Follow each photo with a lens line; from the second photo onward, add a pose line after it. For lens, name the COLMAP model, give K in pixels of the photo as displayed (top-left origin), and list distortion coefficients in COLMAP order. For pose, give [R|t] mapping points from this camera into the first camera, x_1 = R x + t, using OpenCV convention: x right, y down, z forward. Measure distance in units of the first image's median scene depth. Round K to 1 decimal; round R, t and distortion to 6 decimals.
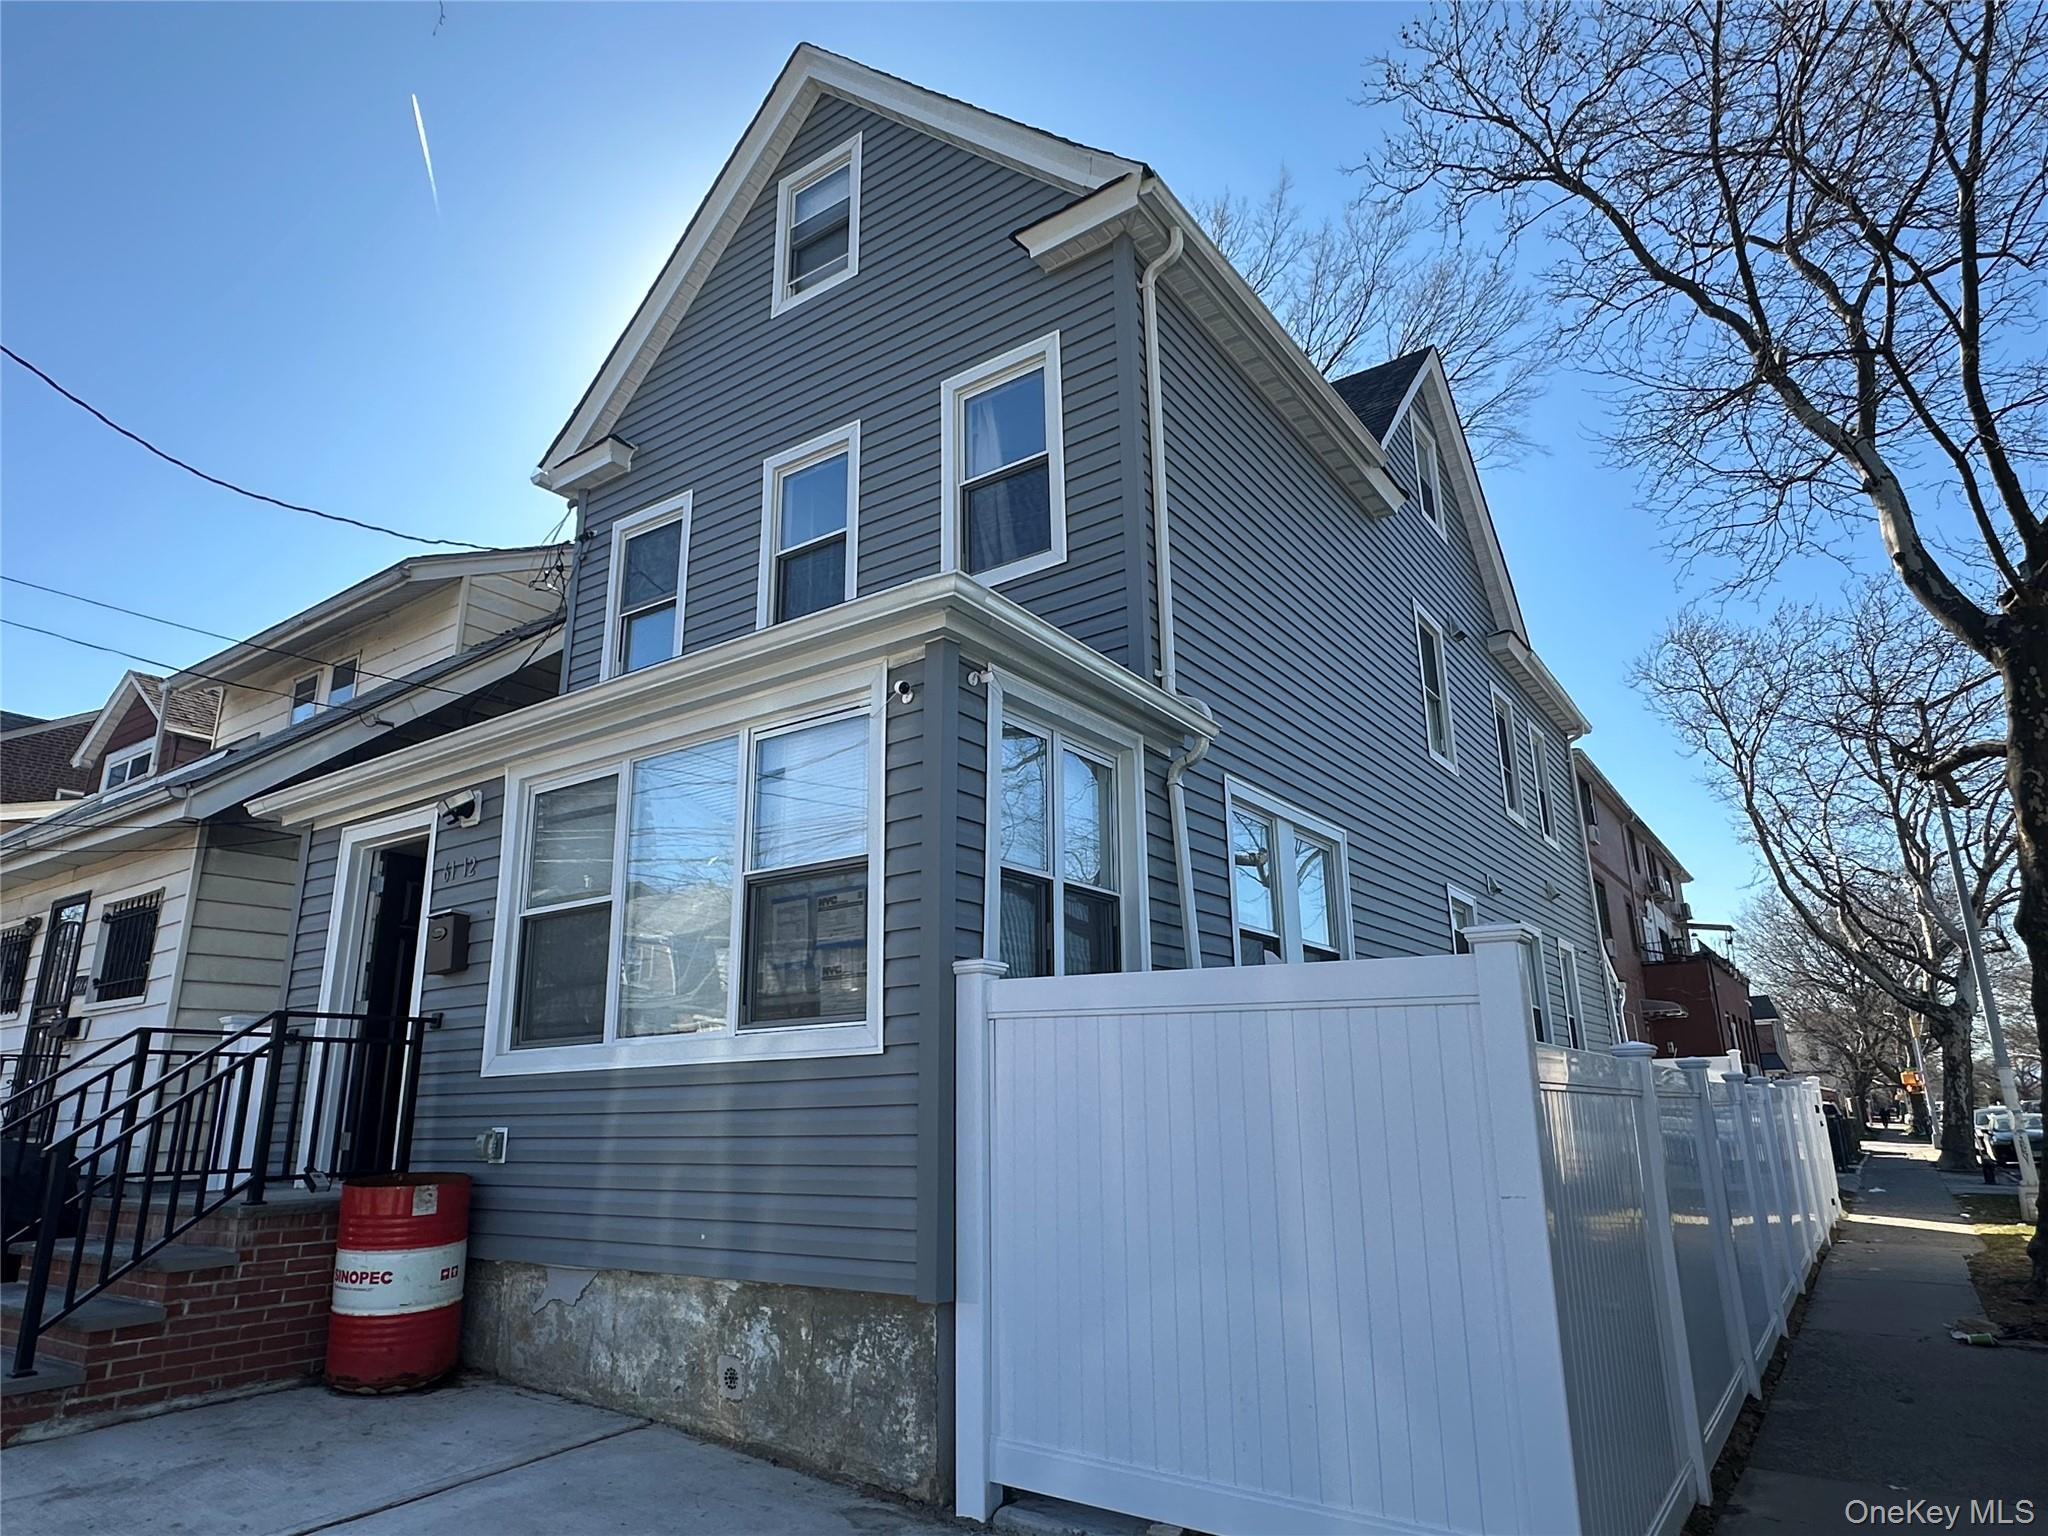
lens RADIAL K [[1194.2, 0, 1025.7], [0, 1194.2, 765.6], [0, 0, 1]] dist [-0.003150, 0.001265]
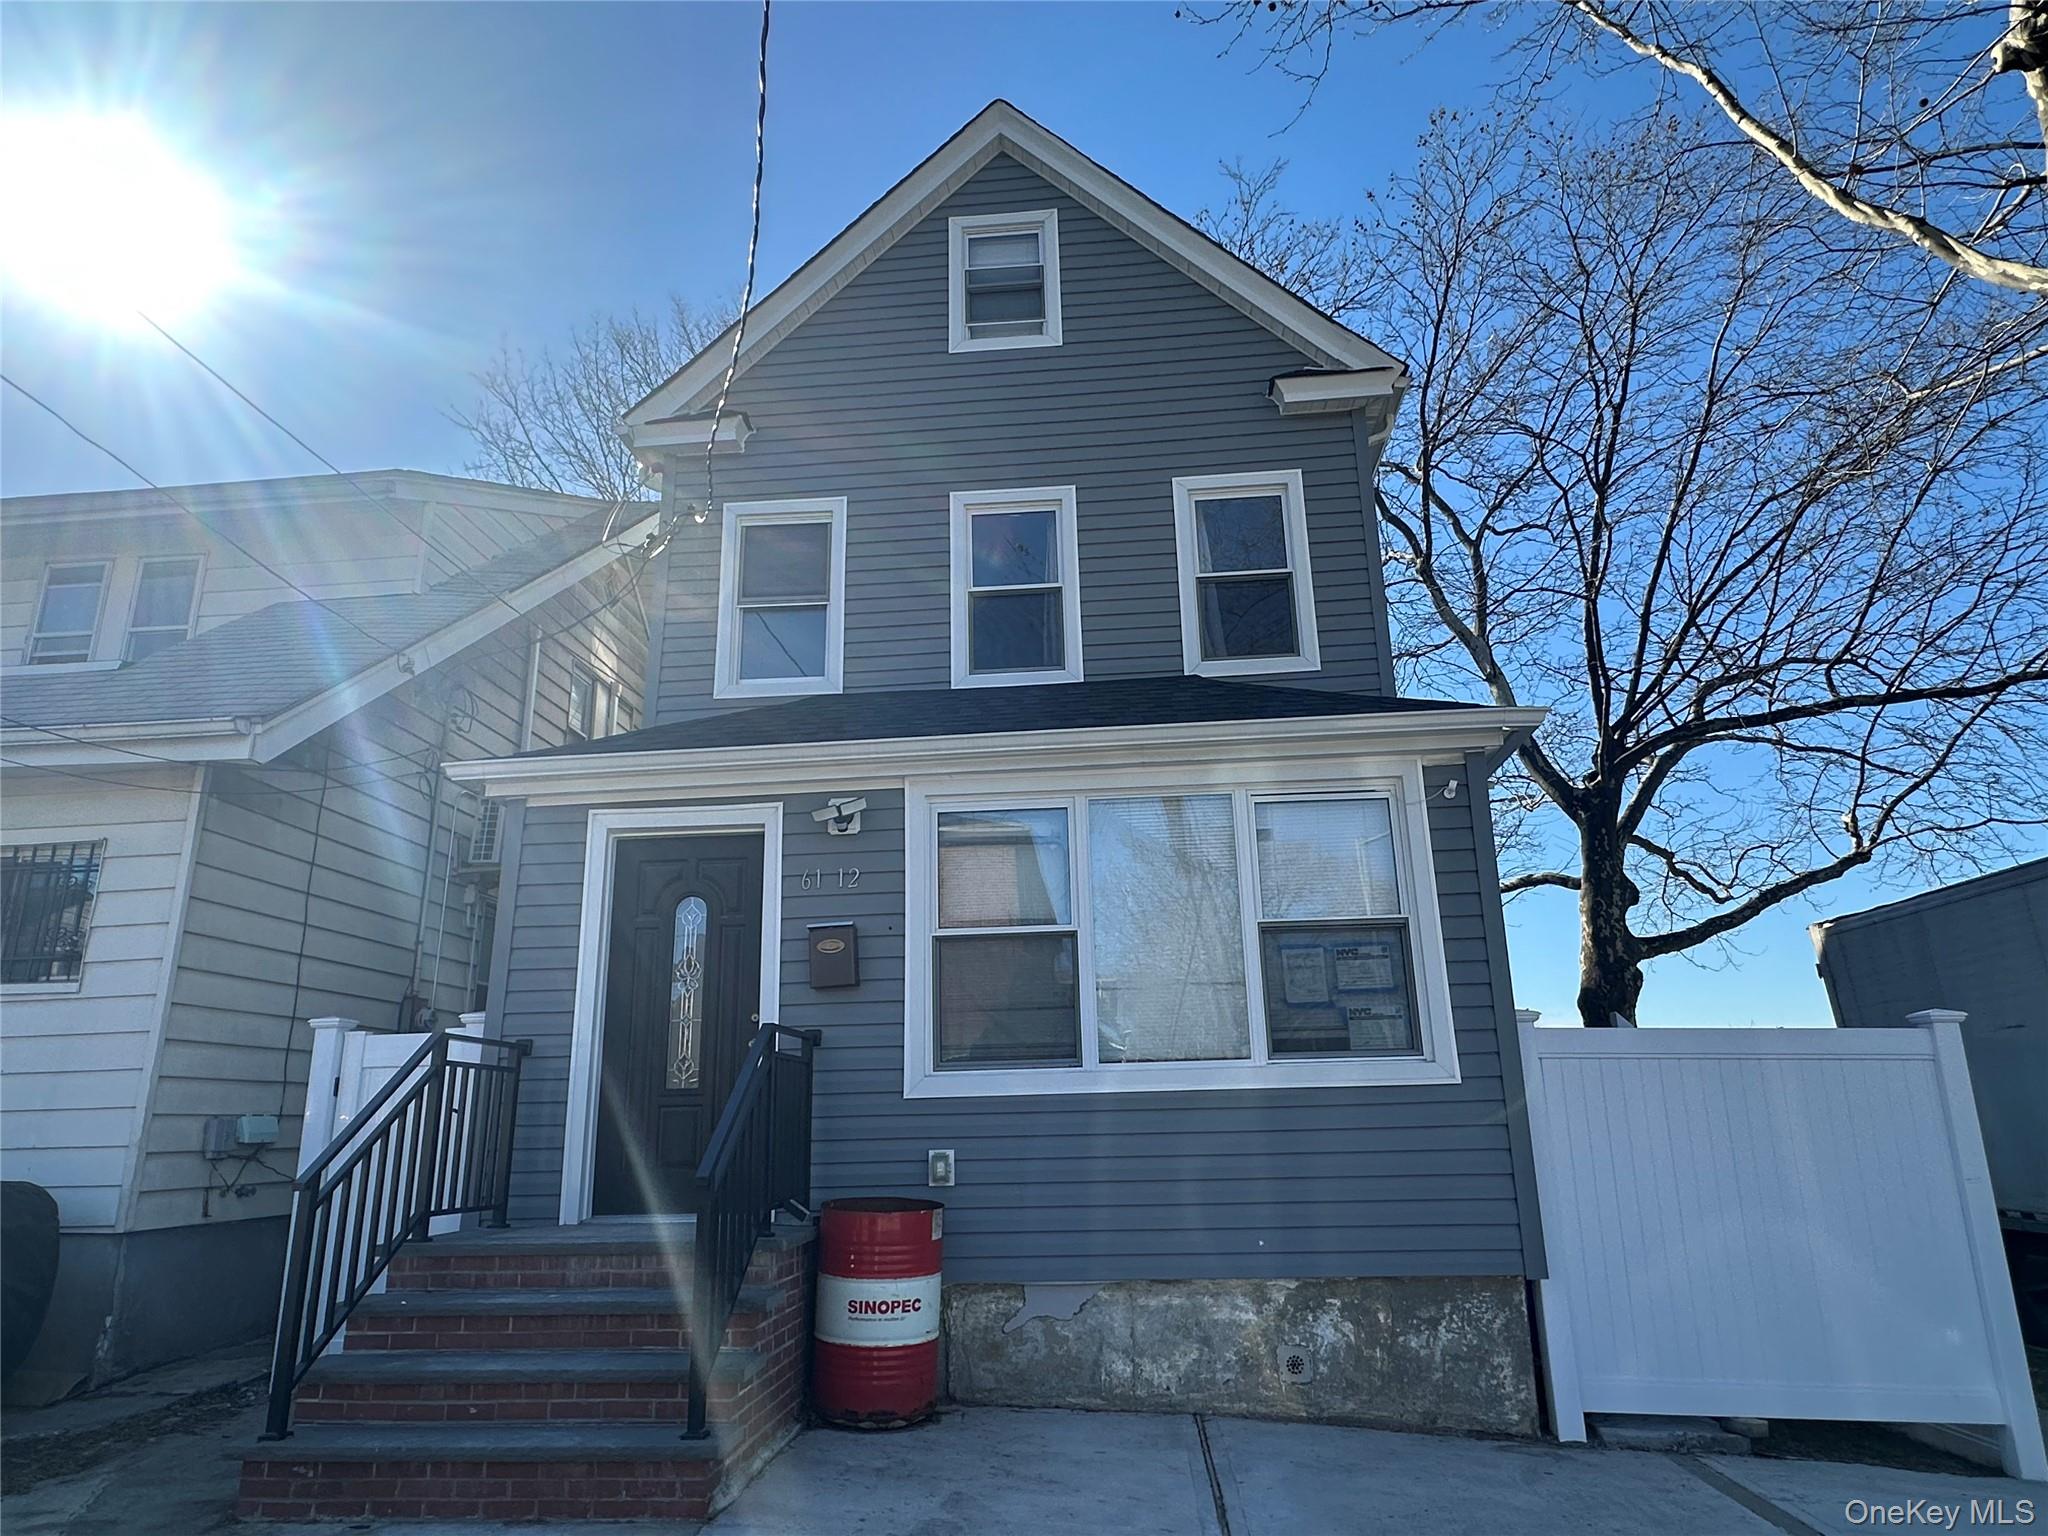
lens RADIAL K [[1194.2, 0, 1020.5], [0, 1194.2, 777.7], [0, 0, 1]] dist [-0.003150, 0.001265]
pose [[0.870038, 0.138814, 0.473038, -1.019708], [-0.132233, 0.990088, -0.047333, 0.041478], [-0.474920, -0.021370, 0.879770, 0.120407]]
